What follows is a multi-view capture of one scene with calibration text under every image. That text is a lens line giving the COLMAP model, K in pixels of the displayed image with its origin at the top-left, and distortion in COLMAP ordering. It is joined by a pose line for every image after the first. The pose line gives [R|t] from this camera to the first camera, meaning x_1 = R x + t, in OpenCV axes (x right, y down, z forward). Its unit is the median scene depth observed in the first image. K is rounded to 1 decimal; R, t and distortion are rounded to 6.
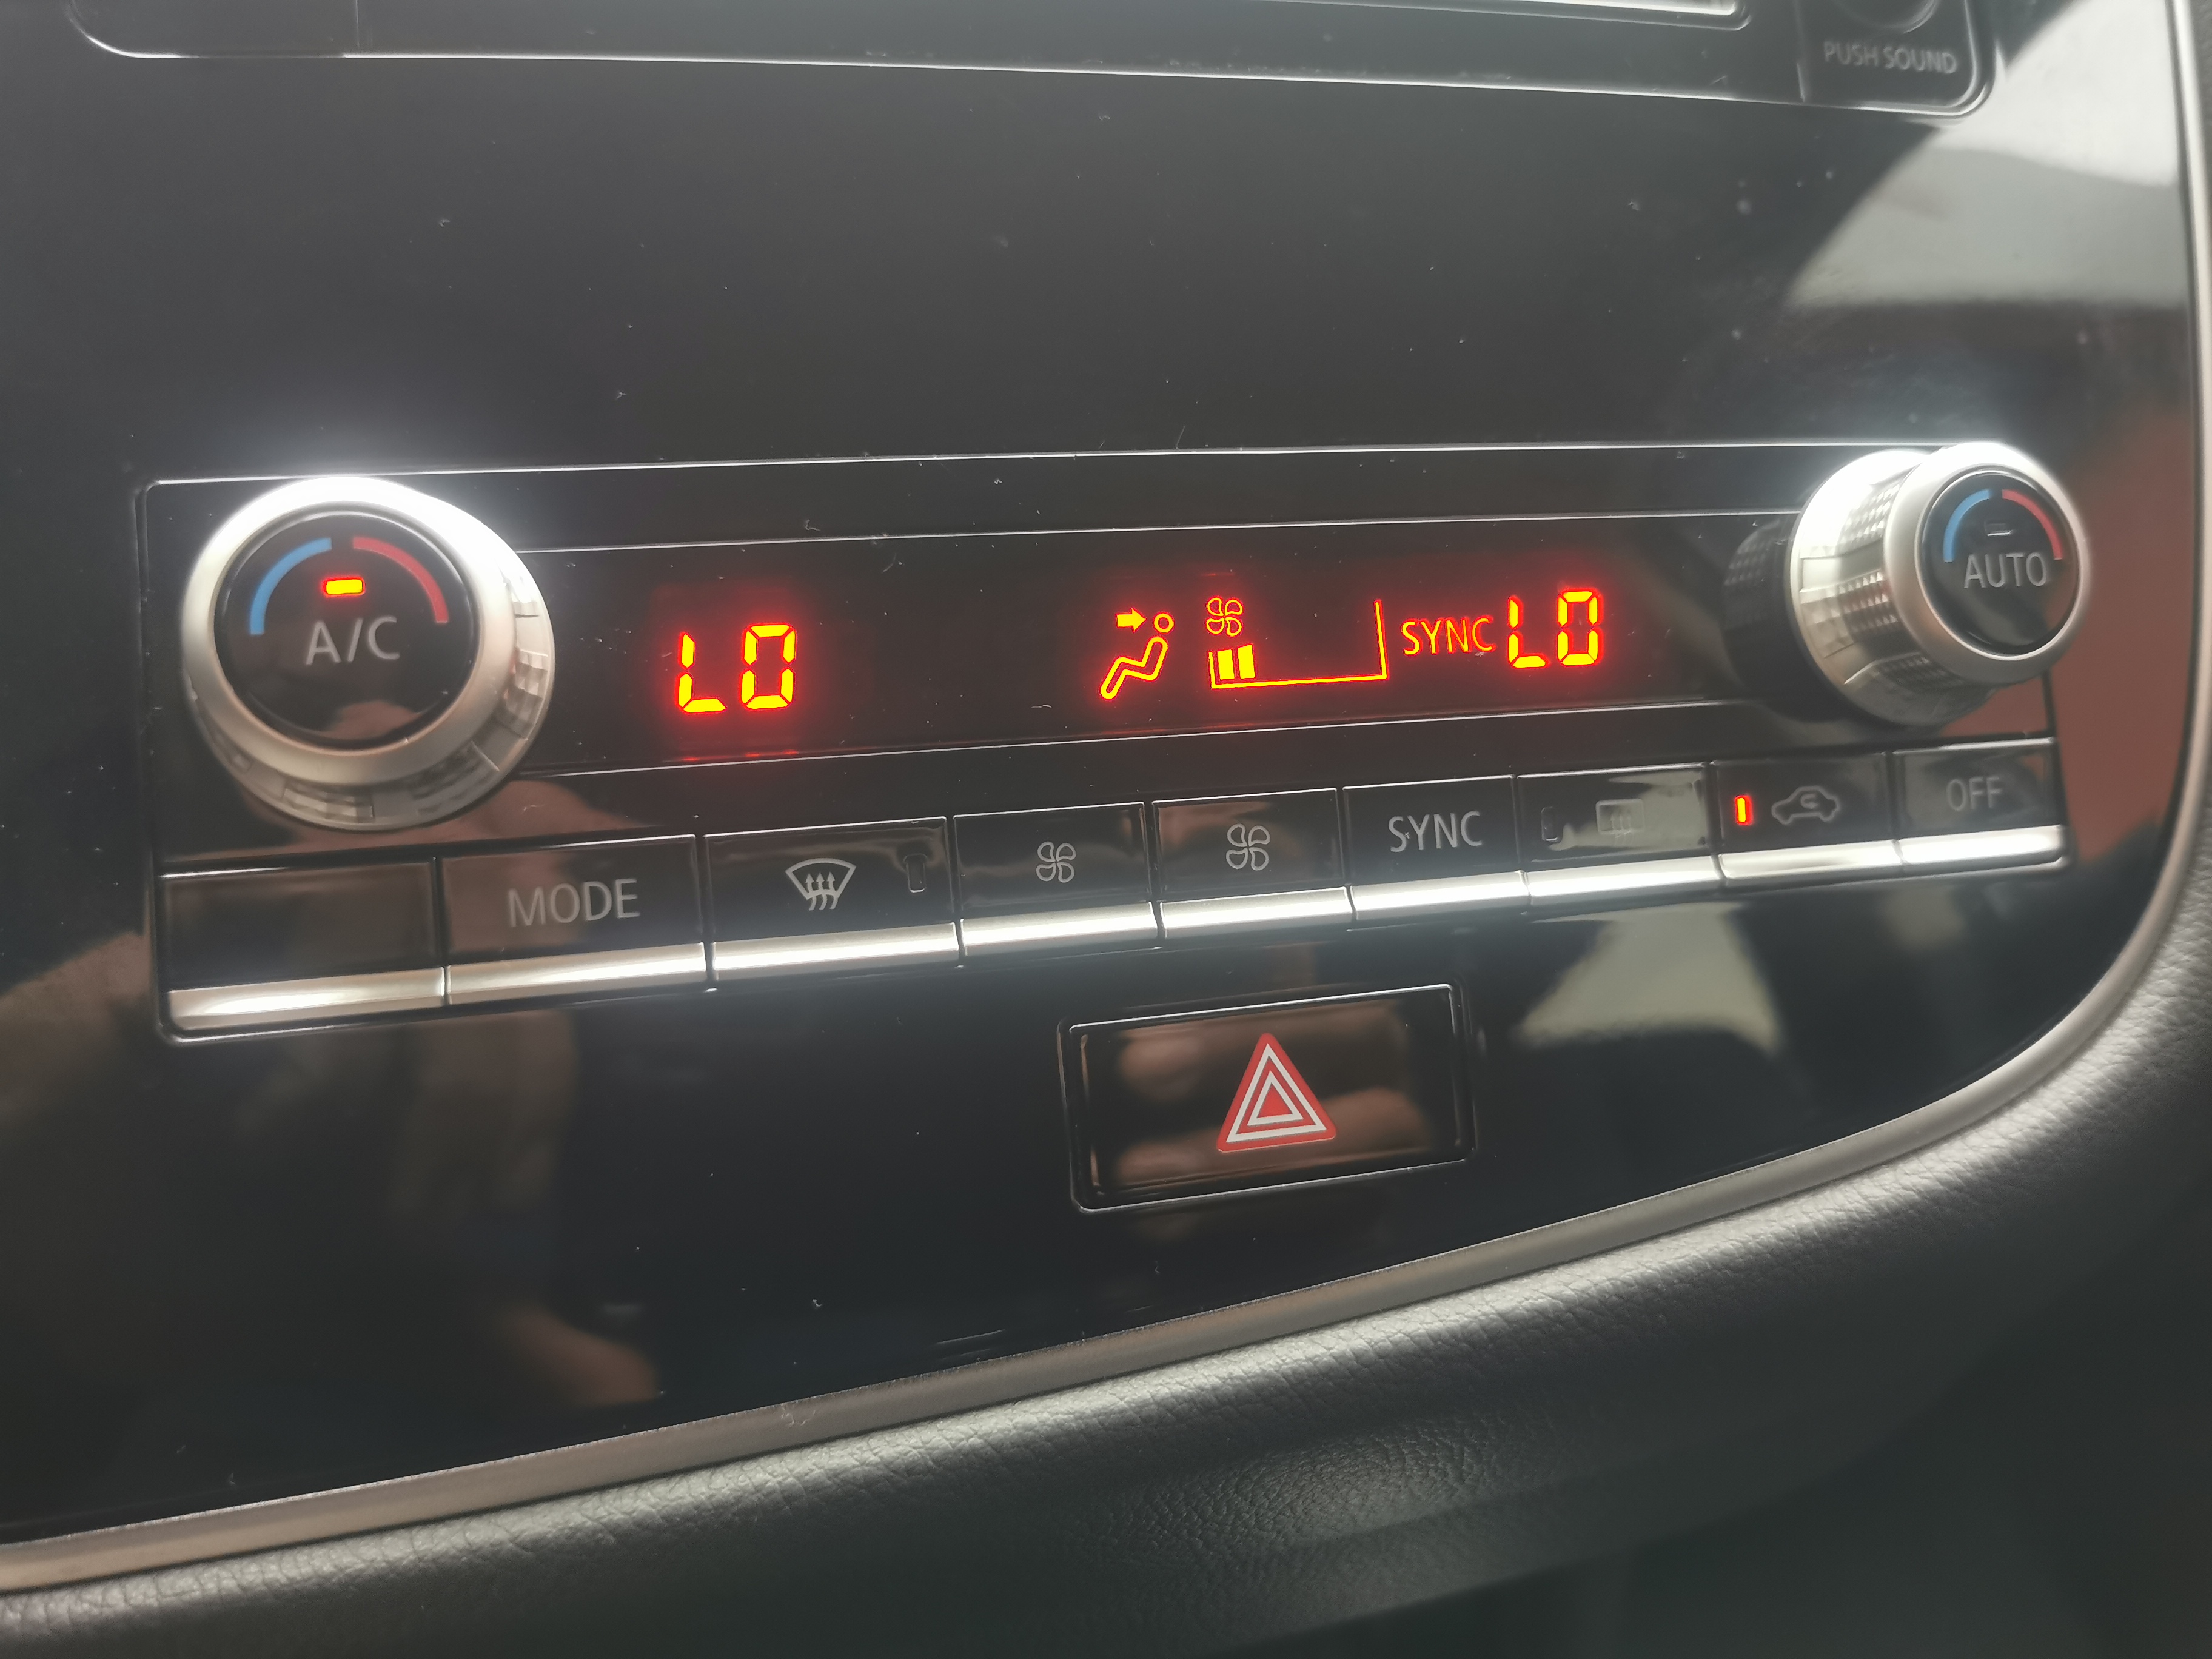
lens RADIAL K [[1714.0, 0, 1119.7], [0, 1714.0, 841.6], [0, 0, 1]] dist [0.037053, -0.068133]
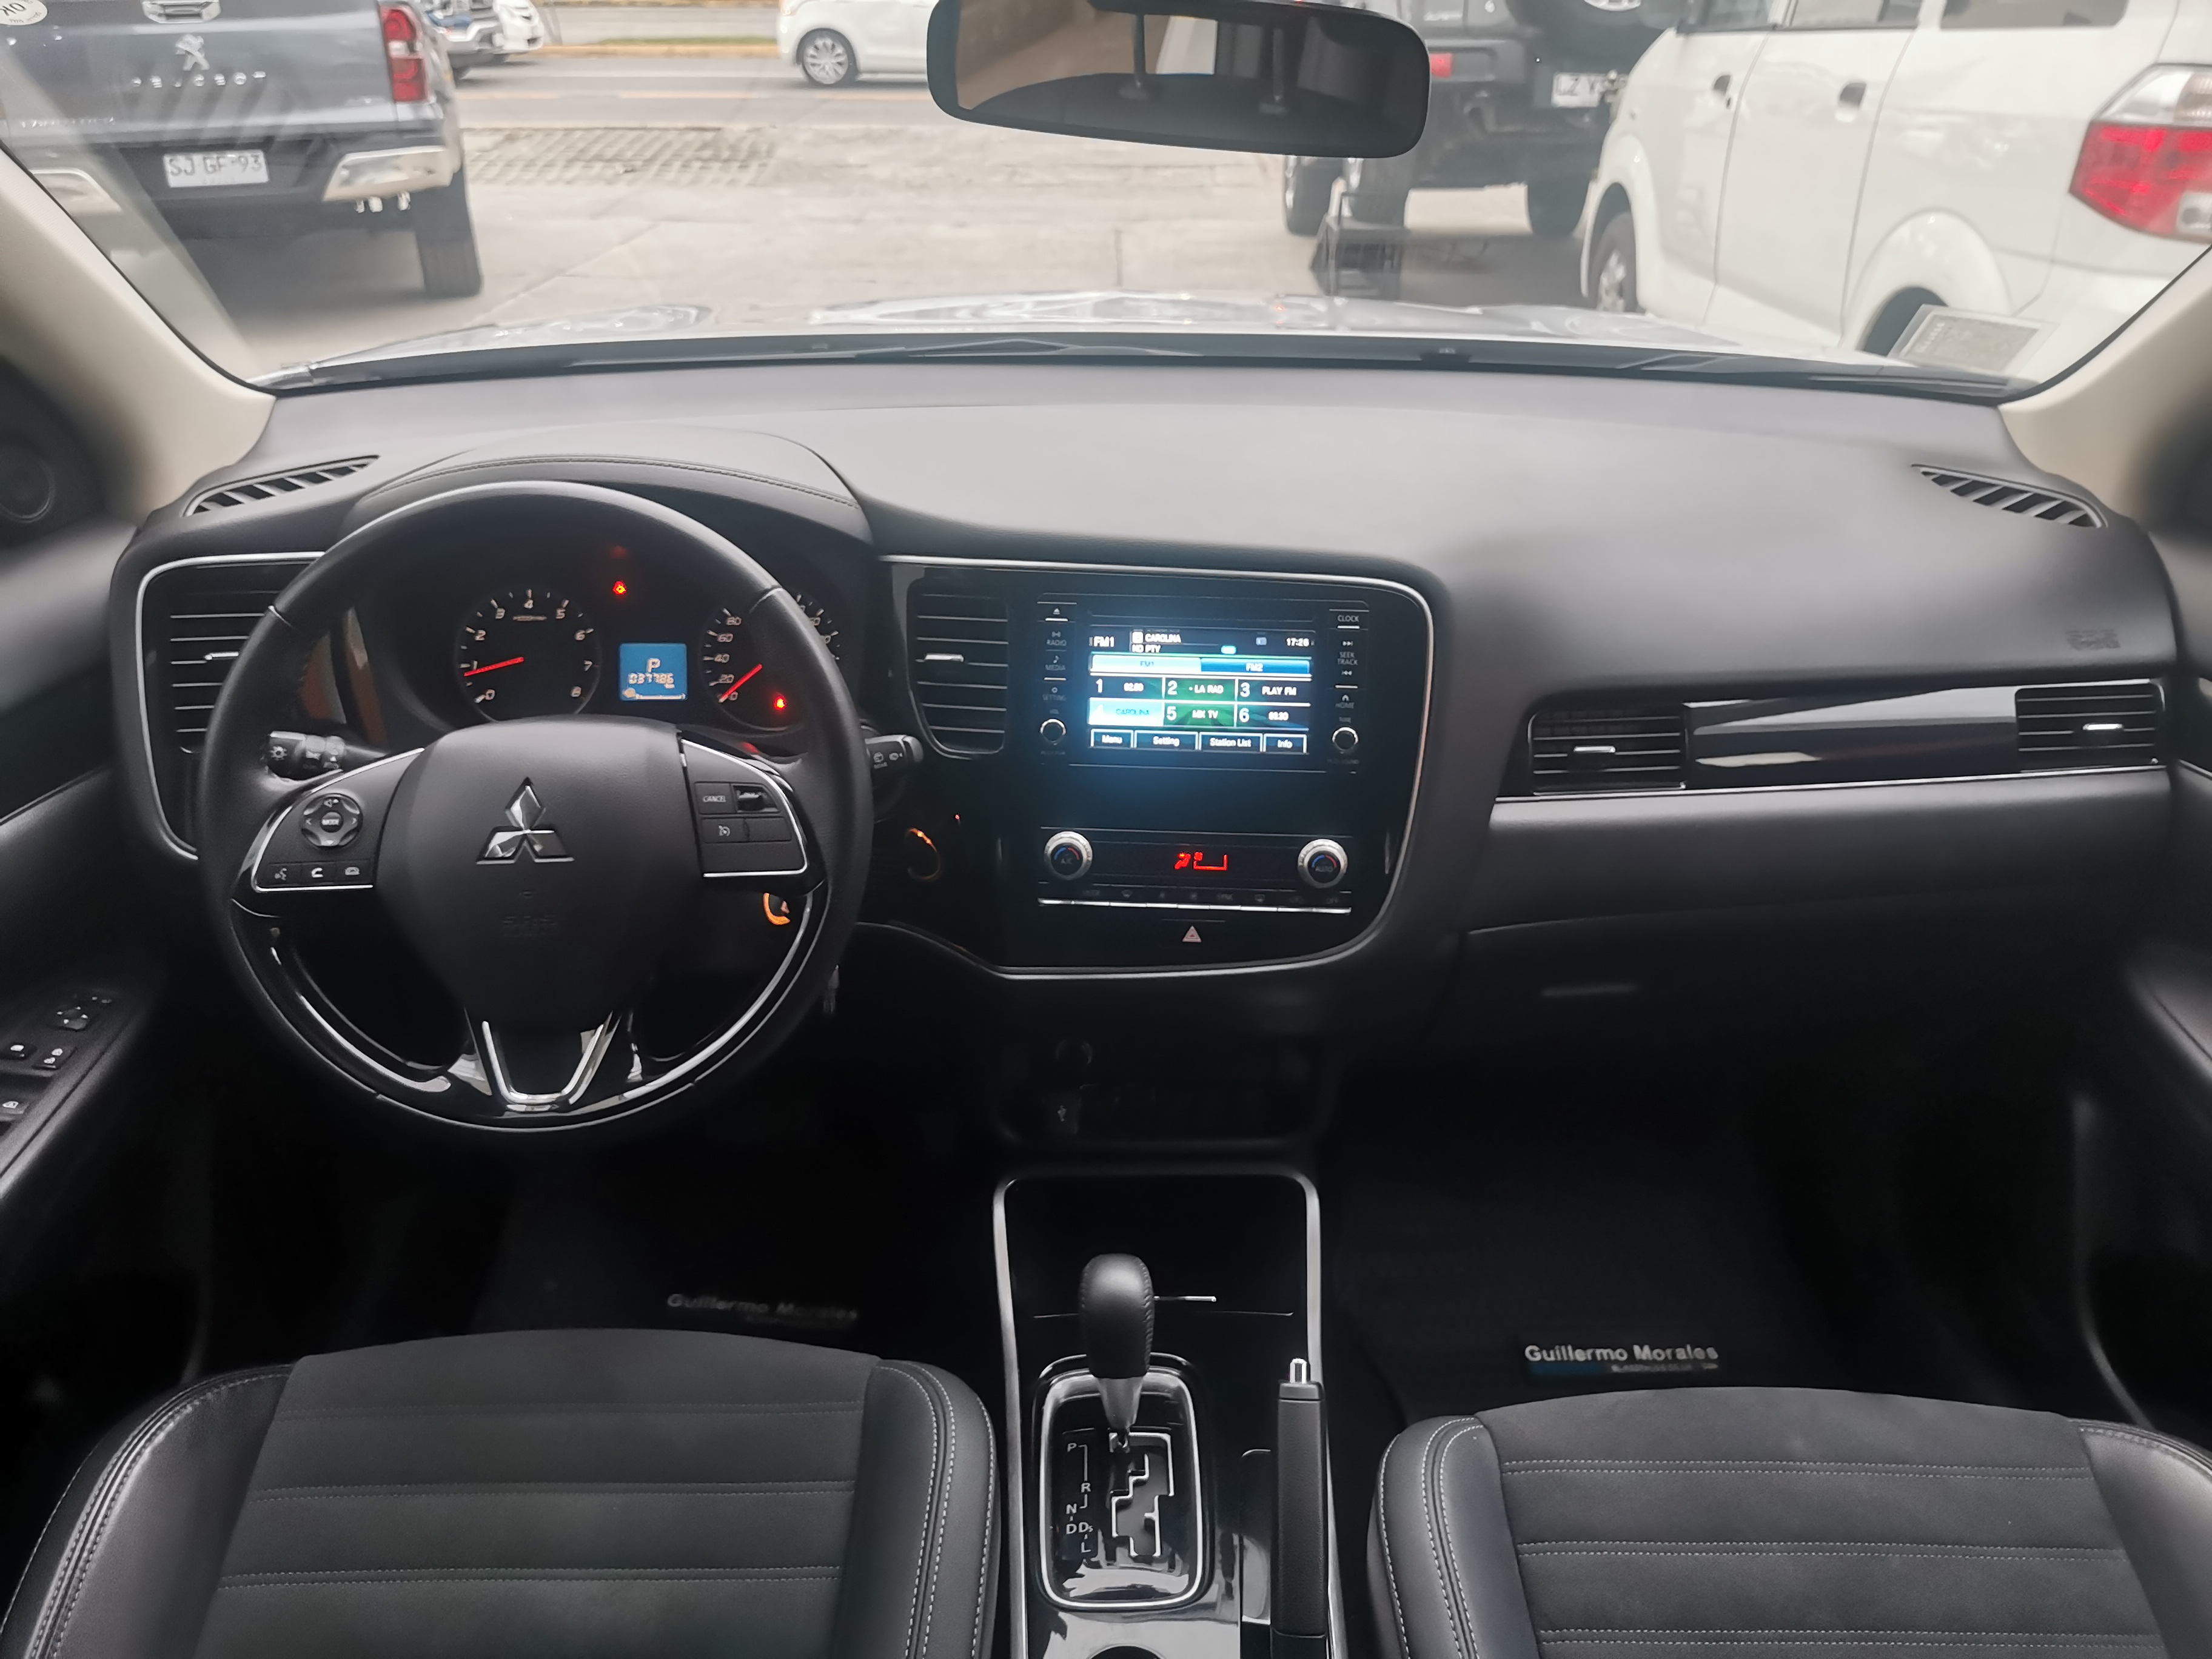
lens RADIAL K [[1714.0, 0, 1121.4], [0, 1714.0, 815.6], [0, 0, 1]] dist [0.037053, -0.068133]
pose [[0.940896, 0.141096, -0.307907, 1.672747], [-0.082661, 0.977267, 0.195233, -1.450452], [0.328454, -0.158242, 0.931170, -4.774746]]
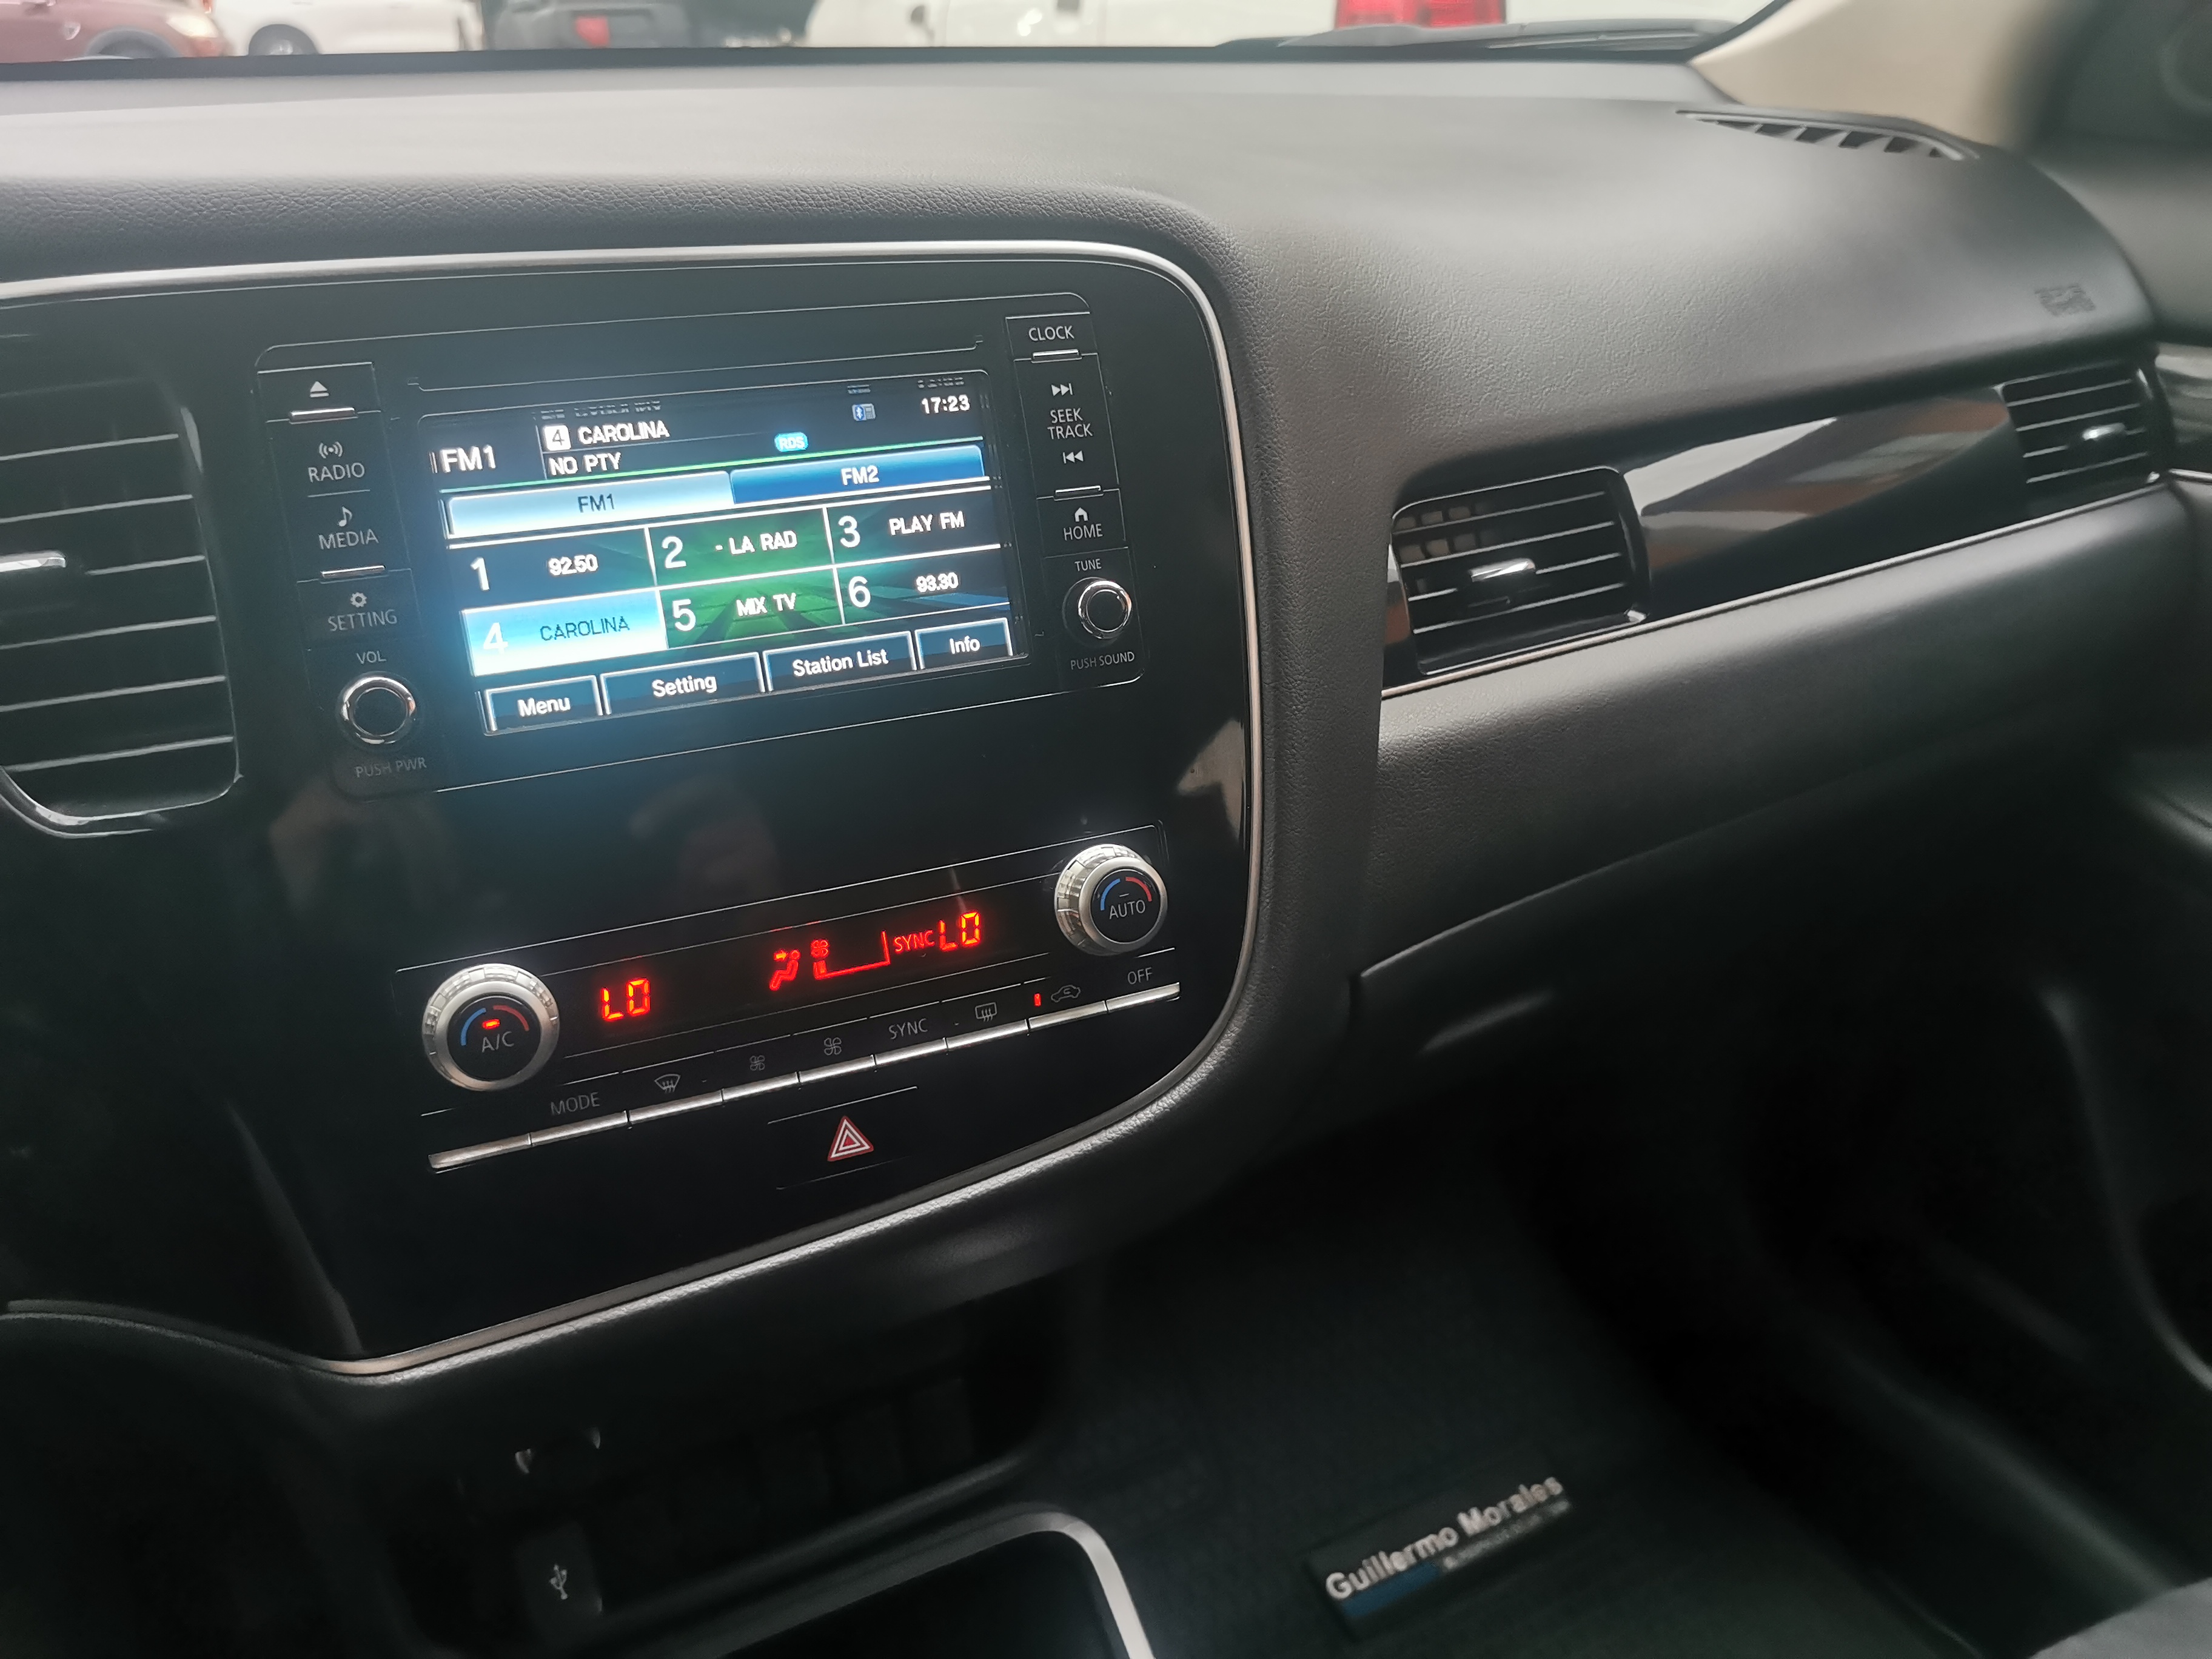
lens RADIAL K [[1714.0, 0, 1101.8], [0, 1714.0, 817.1], [0, 0, 1]] dist [0.037053, -0.068133]
pose [[0.994276, -0.068794, 0.081747, 0.280846], [0.054421, 0.984521, 0.166603, -0.720761], [-0.091943, -0.161201, 0.982630, -1.479975]]
